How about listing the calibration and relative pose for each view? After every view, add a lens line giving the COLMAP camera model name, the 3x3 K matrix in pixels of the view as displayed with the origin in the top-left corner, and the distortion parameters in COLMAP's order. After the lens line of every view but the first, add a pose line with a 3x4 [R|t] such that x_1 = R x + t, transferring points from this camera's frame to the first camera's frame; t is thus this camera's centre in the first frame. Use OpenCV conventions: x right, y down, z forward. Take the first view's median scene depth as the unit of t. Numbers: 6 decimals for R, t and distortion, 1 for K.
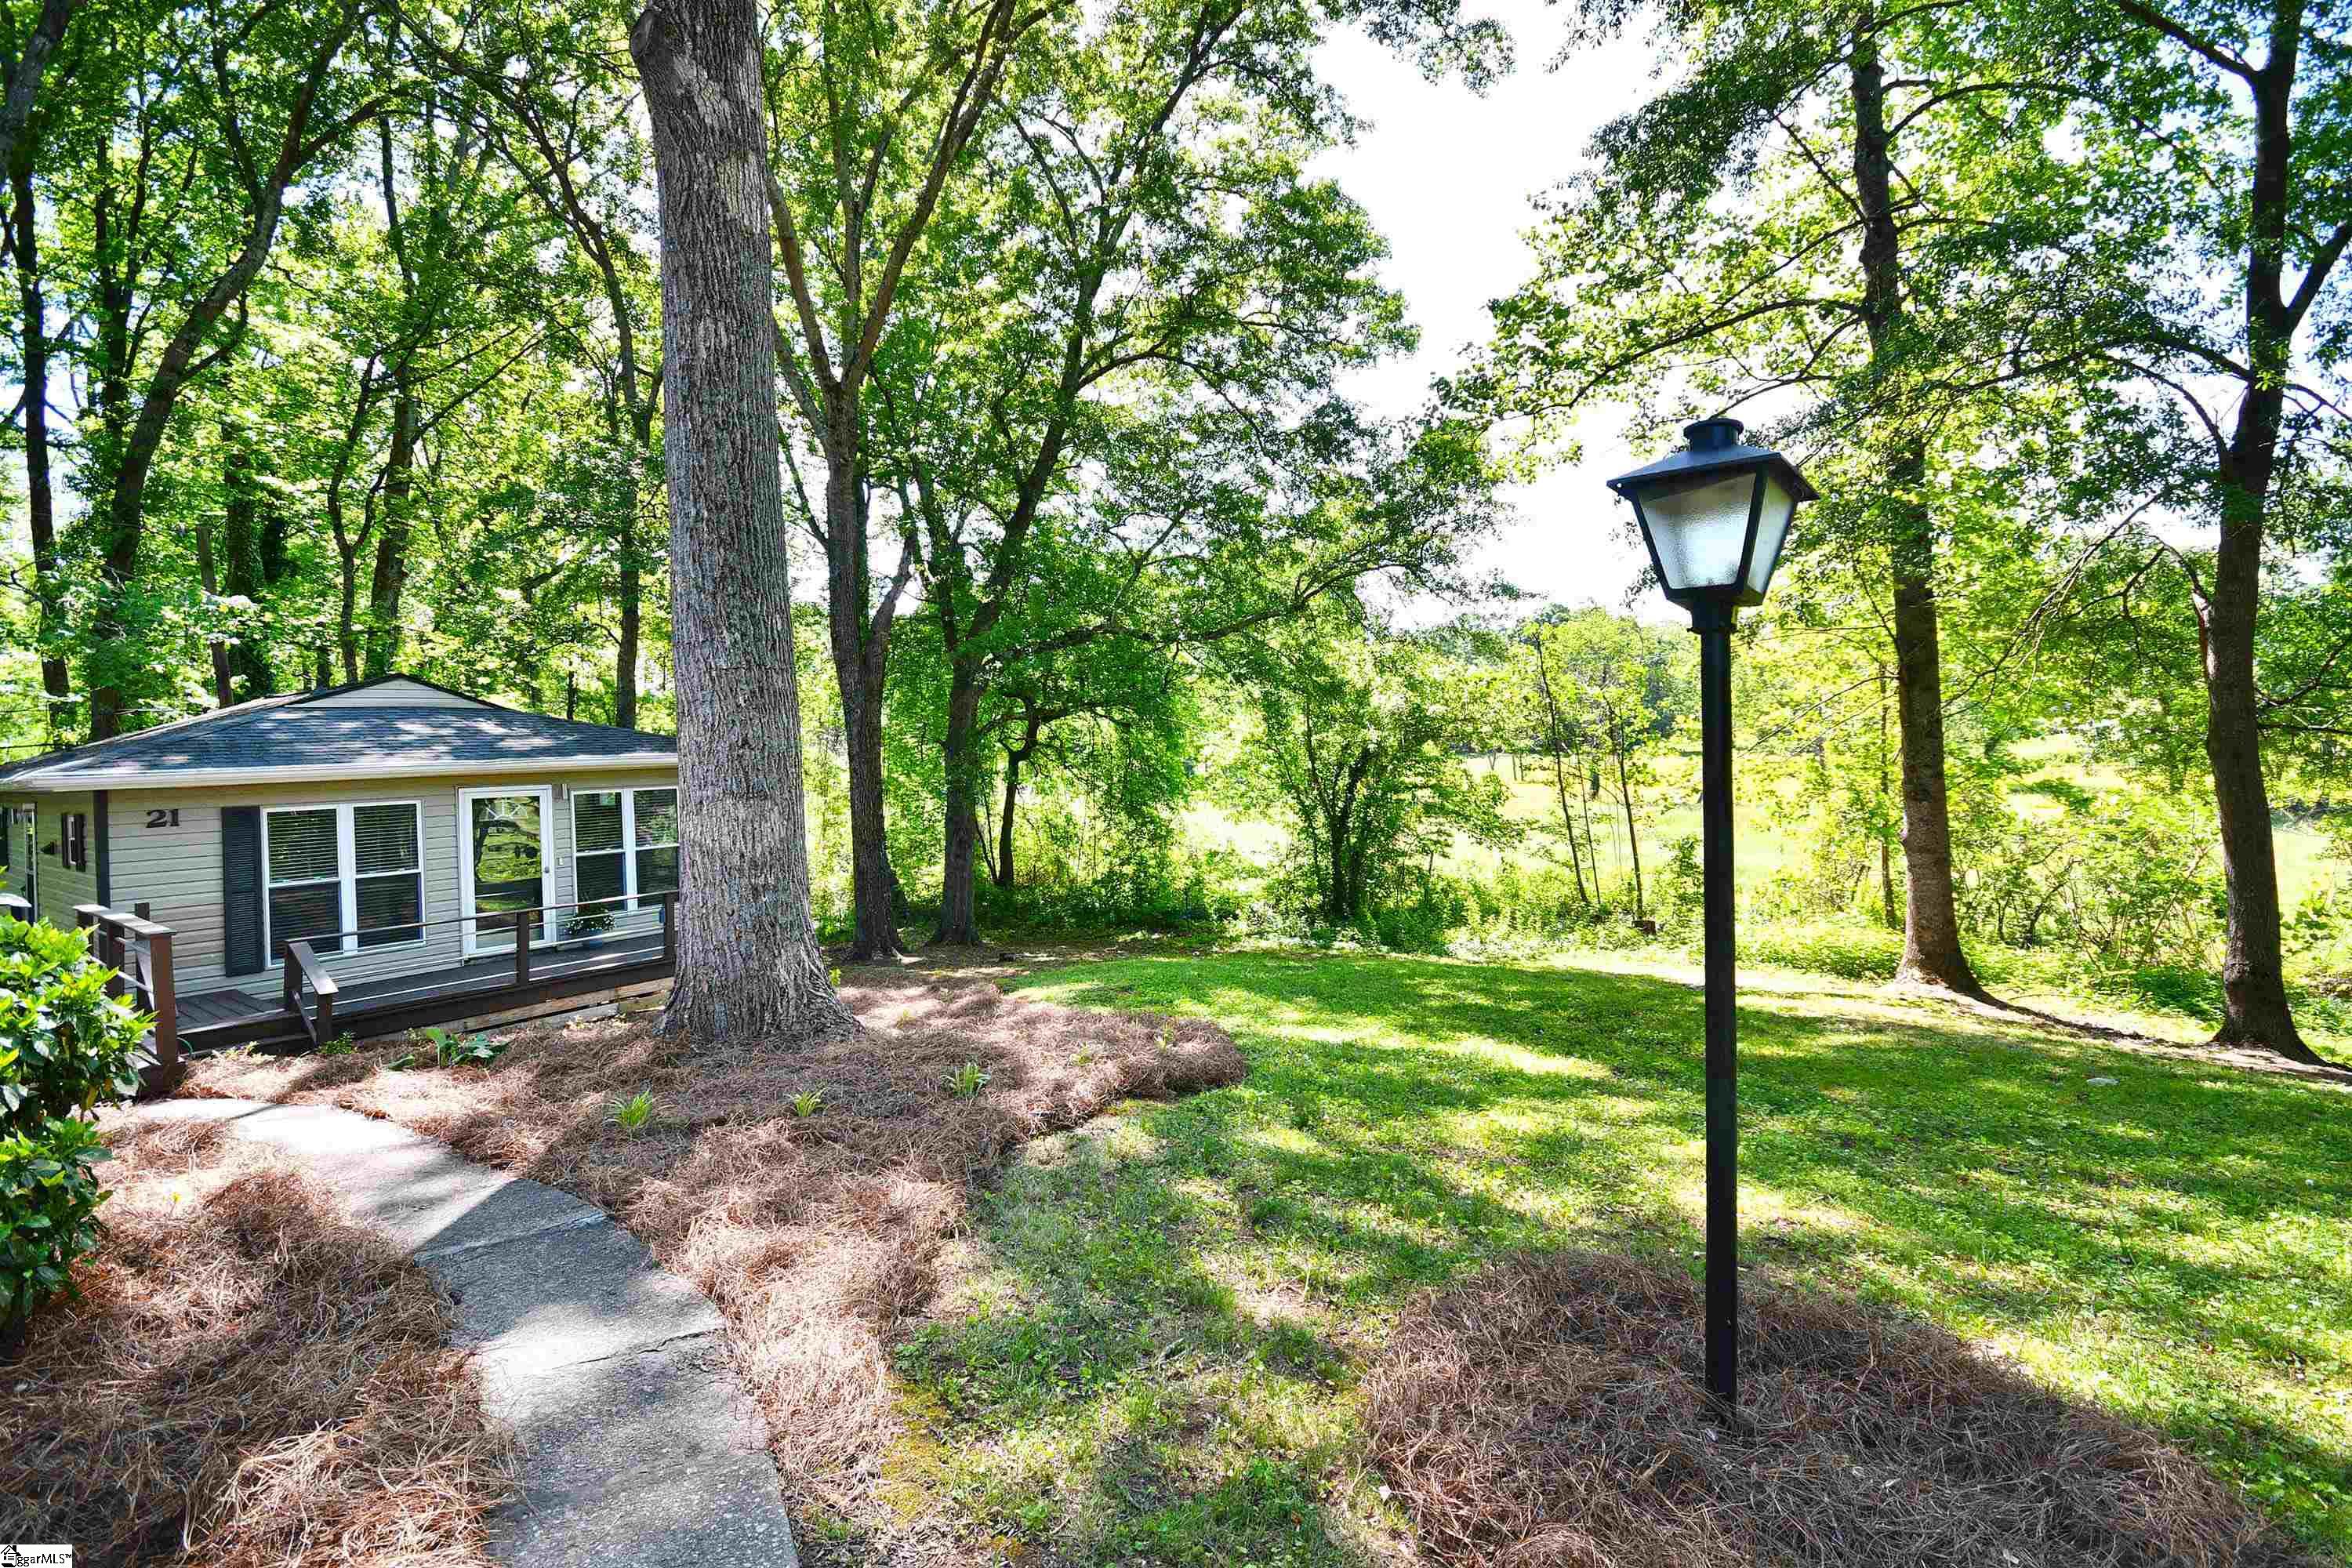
lens RADIAL K [[1099.7, 0, 1333.4], [0, 1099.7, 739.6], [0, 0, 1]] dist [0.000199, -0.004879]
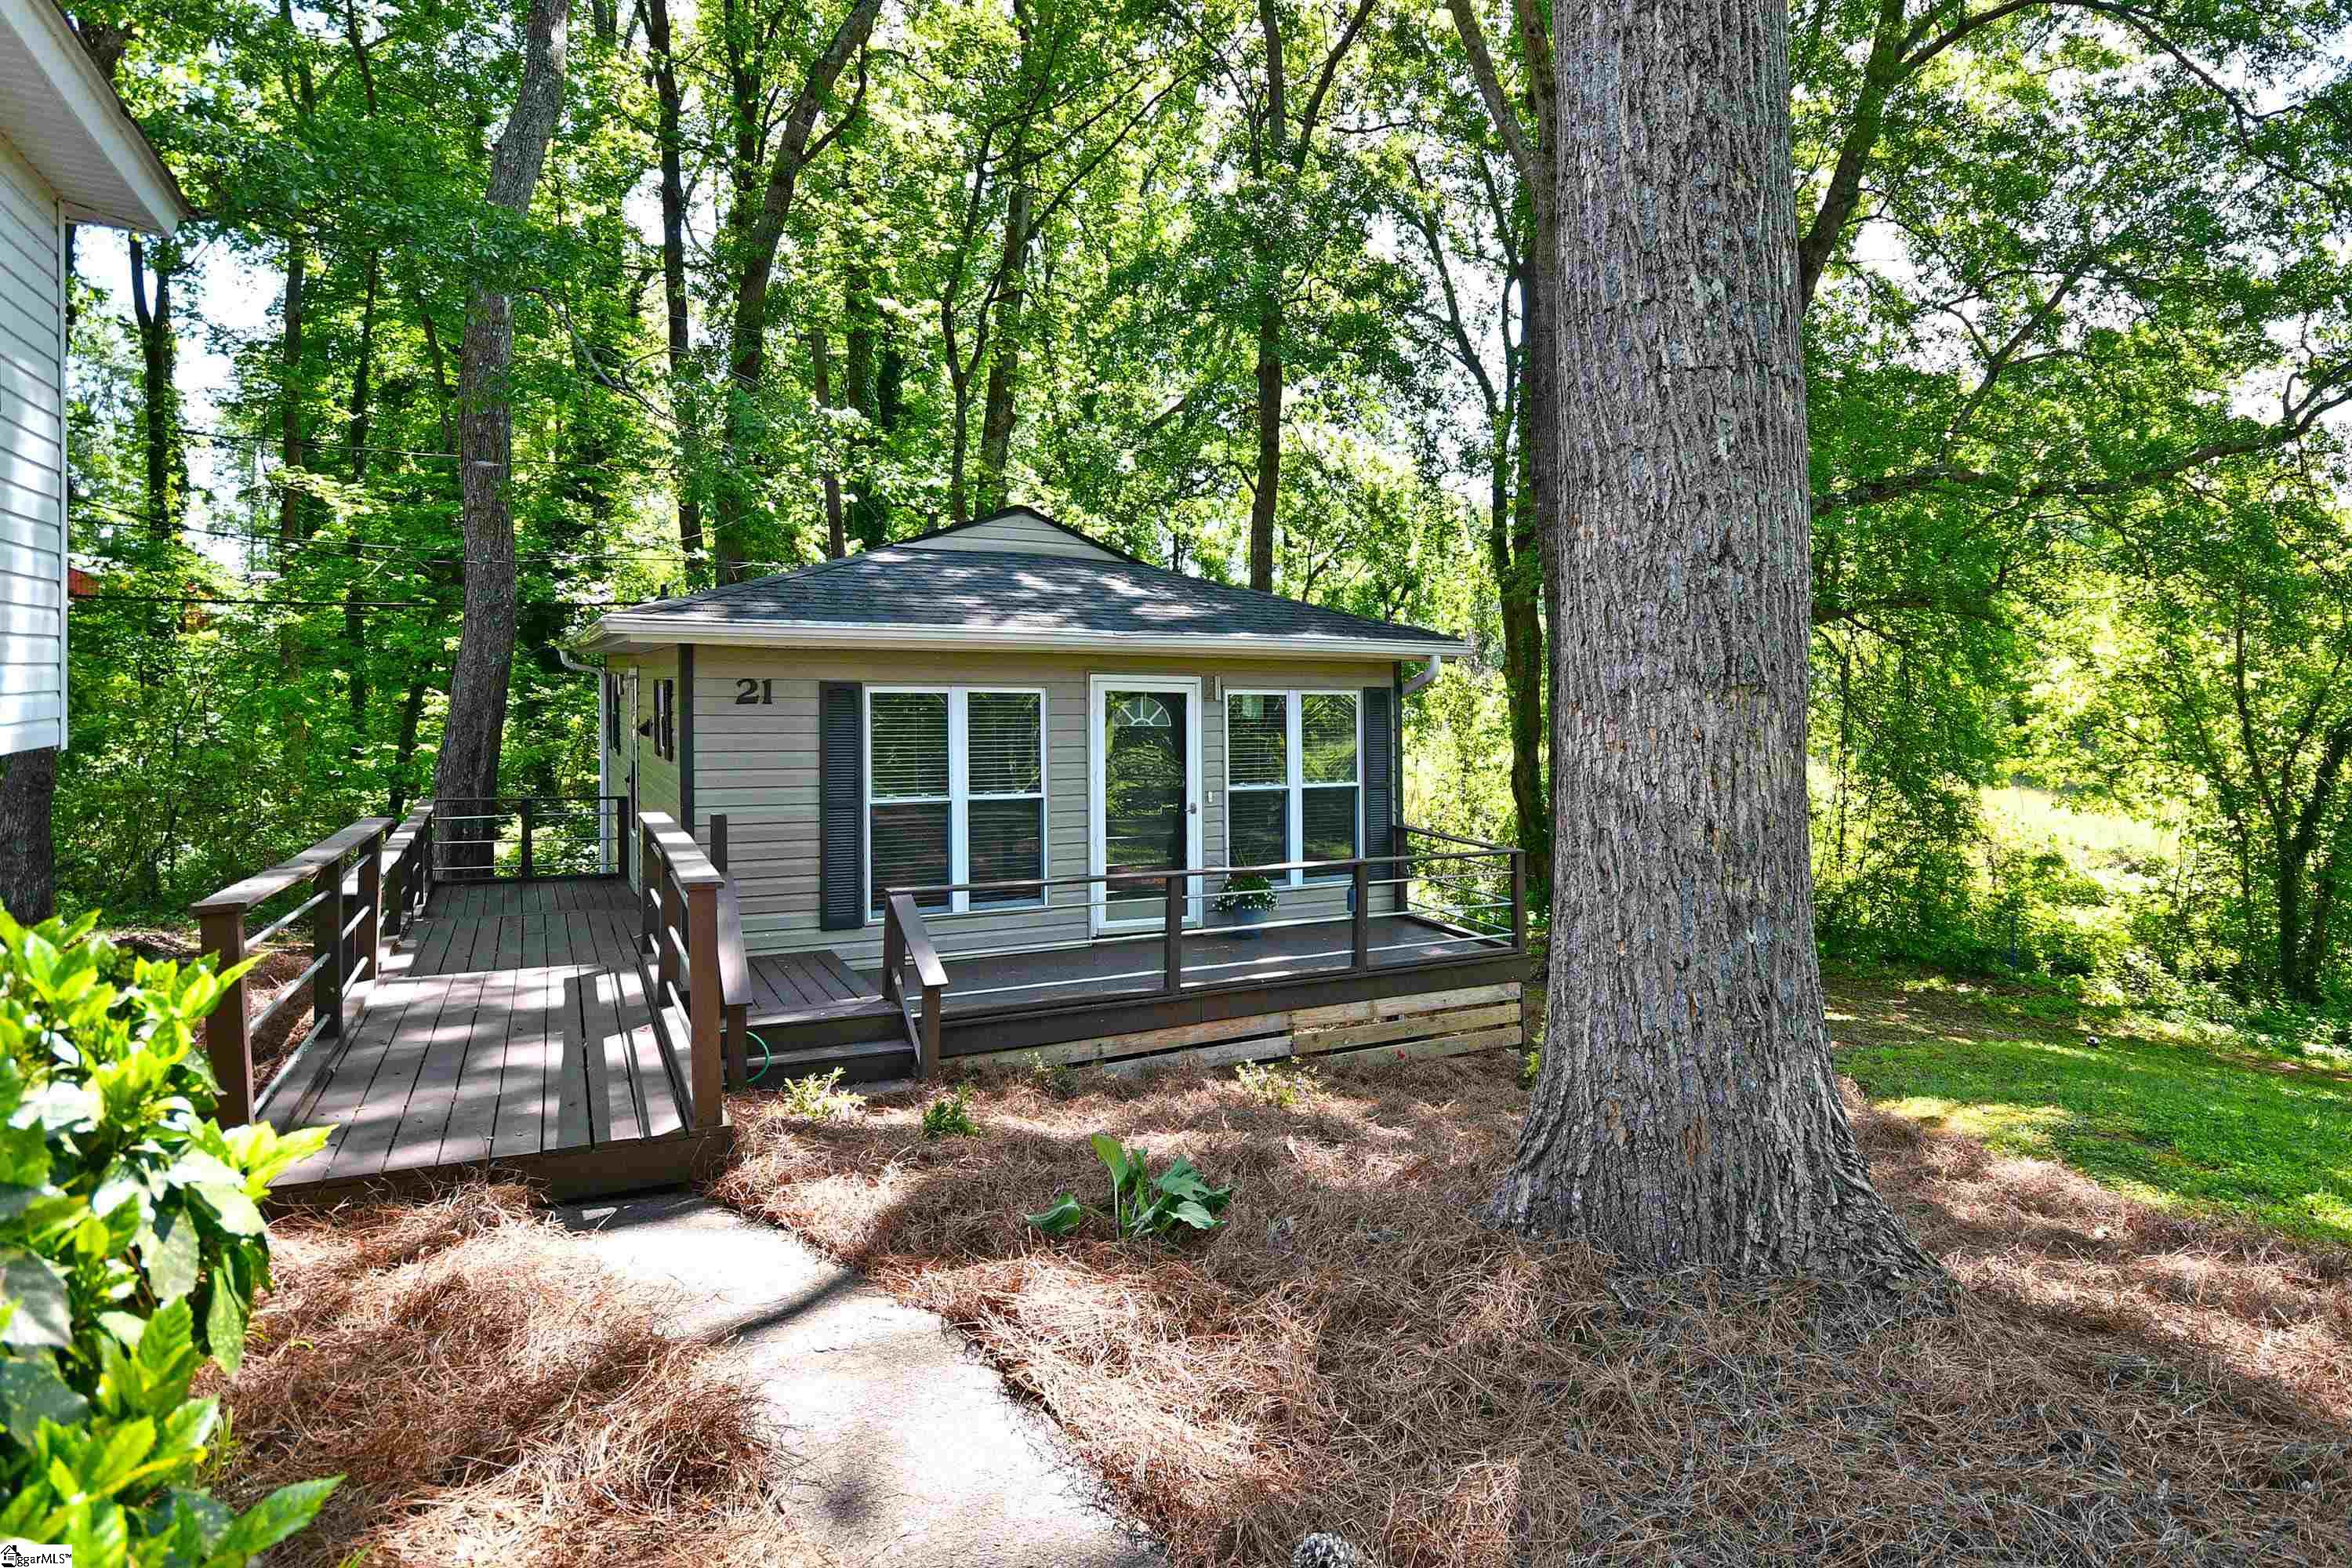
lens RADIAL K [[1206.6, 0, 1176.0], [0, 1206.6, 784.0], [0, 0, 1]] dist [0.001410, 0.000088]
pose [[0.855826, 0.070711, -0.512408, -0.361960], [-0.032842, 0.996042, 0.082599, 0.046317], [0.516220, -0.053862, 0.854761, 0.388123]]
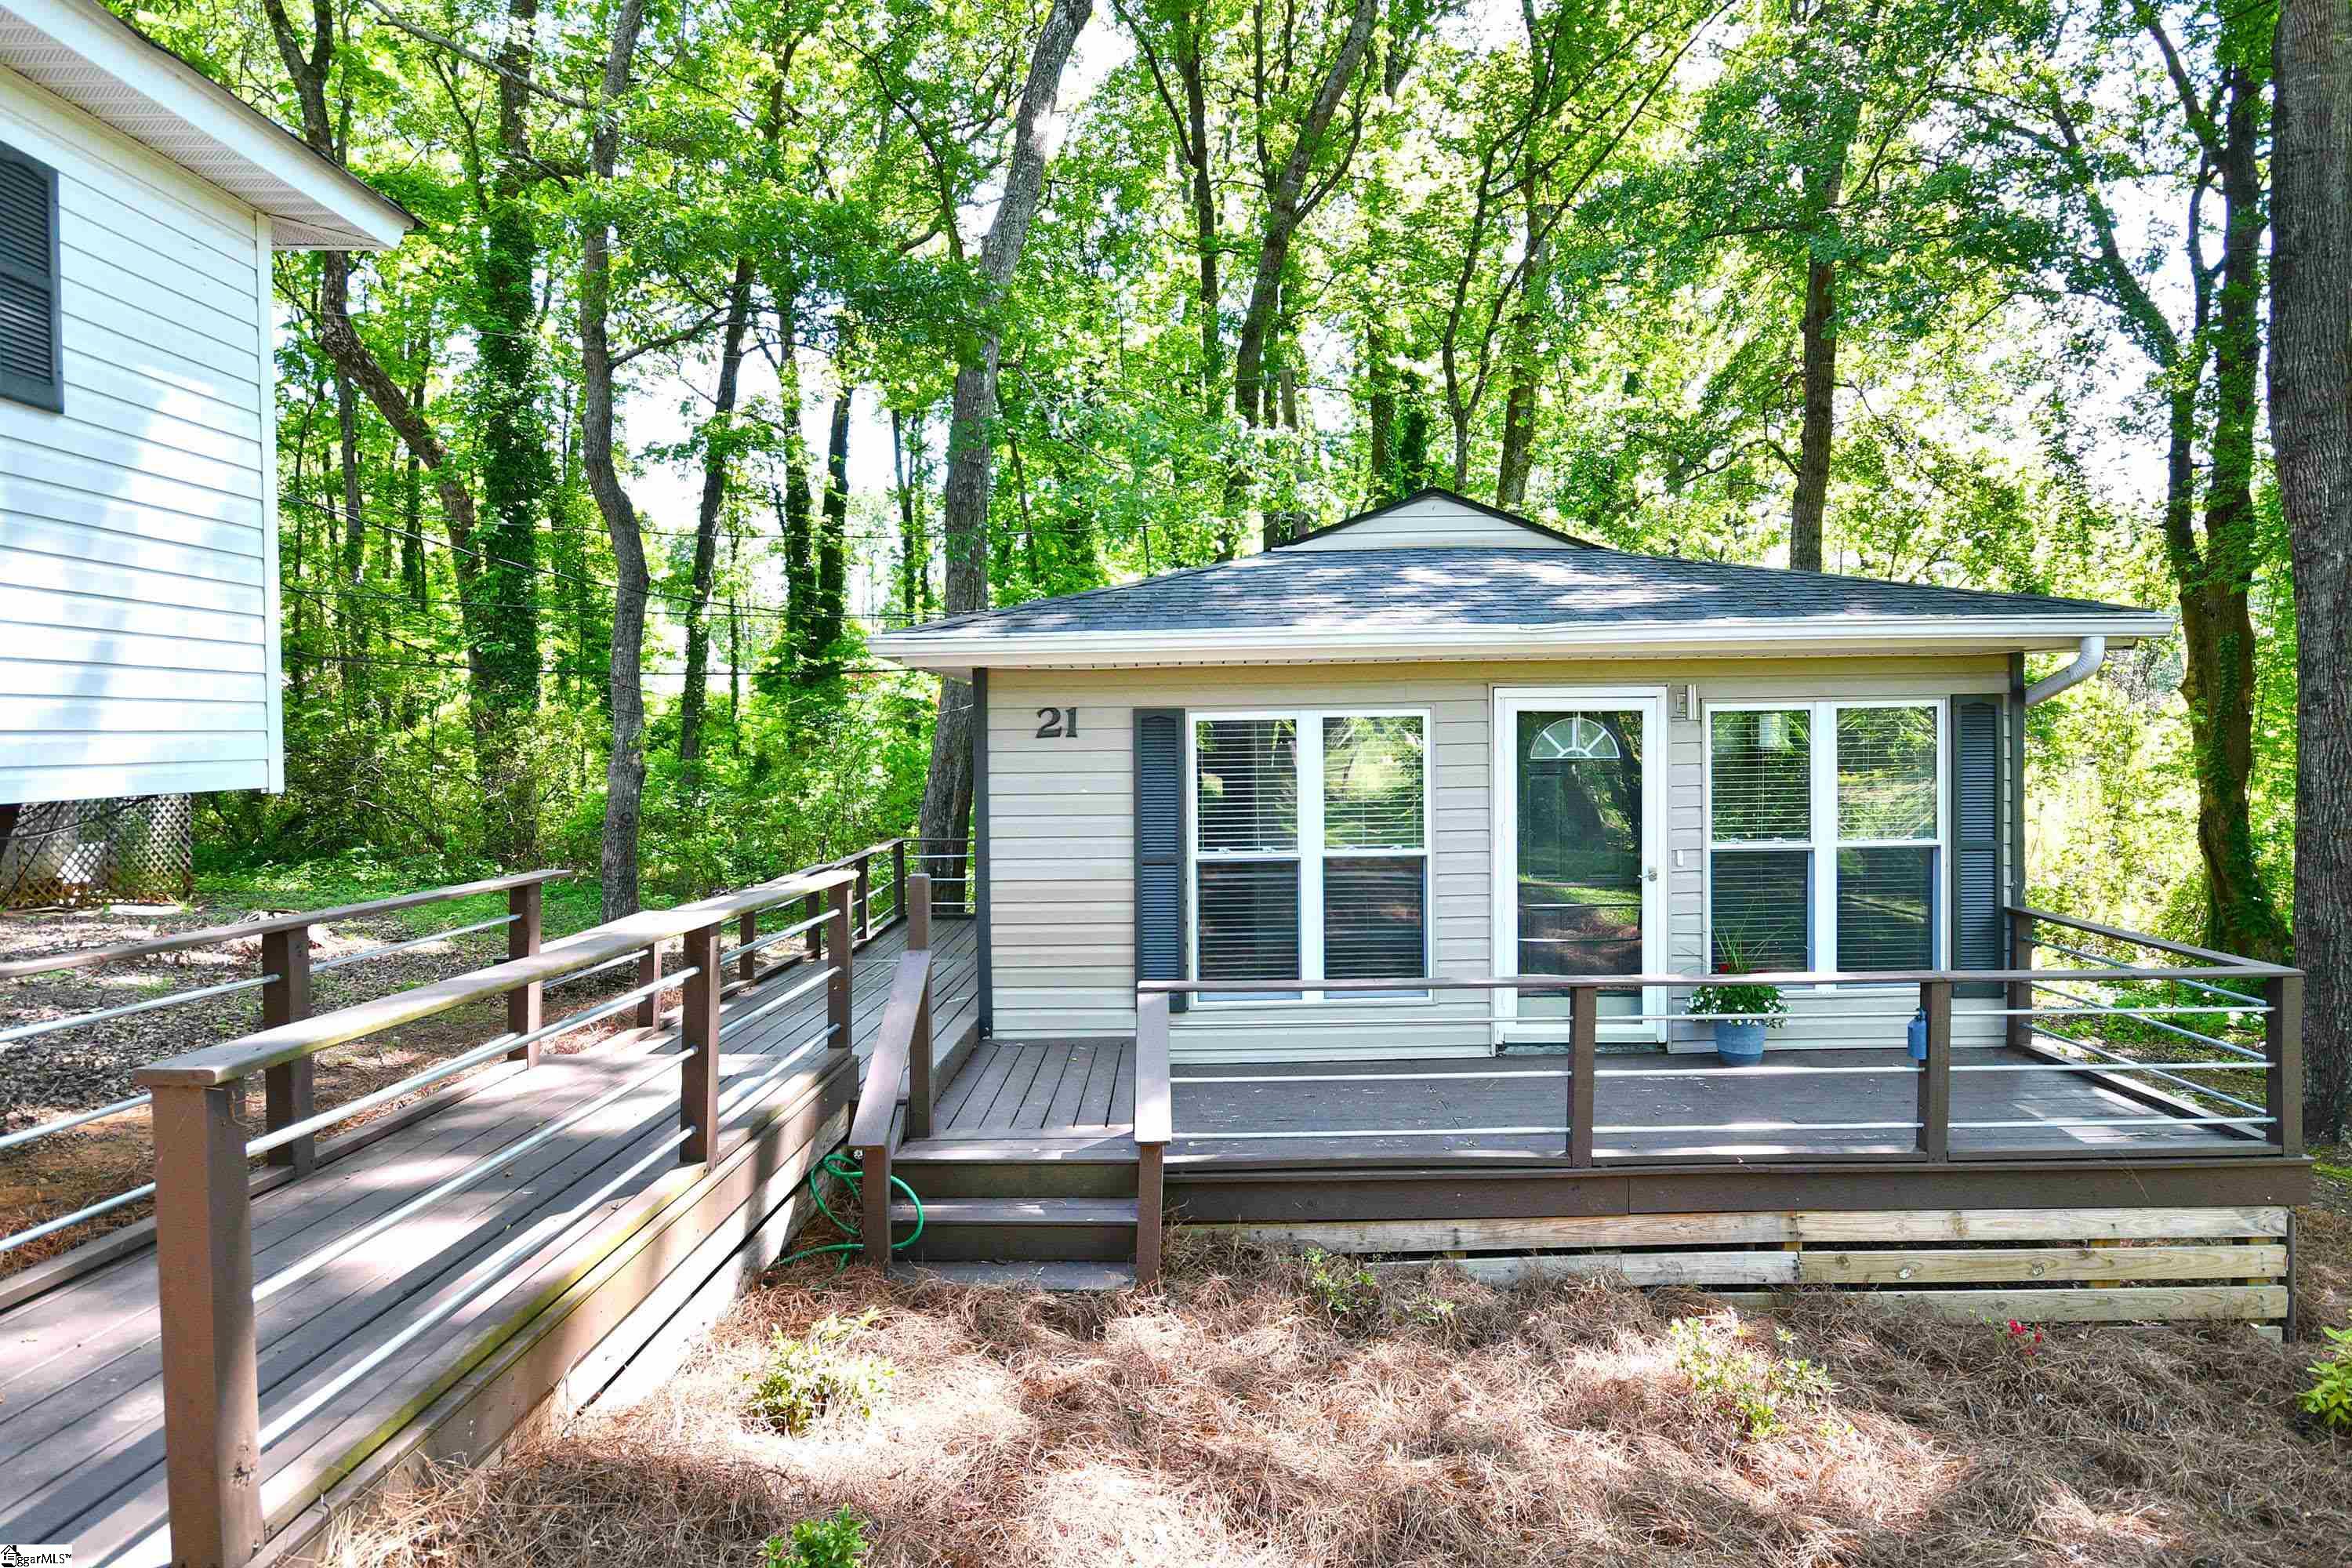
lens RADIAL K [[1110.8, 0, 1139.9], [0, 1110.8, 821.6], [0, 0, 1]] dist [0.001038, 0.000271]
pose [[0.518494, 0.077654, -0.851548, -0.435235], [-0.002732, 0.996013, 0.089164, 0.056662], [0.855077, -0.043904, 0.516639, 0.581224]]
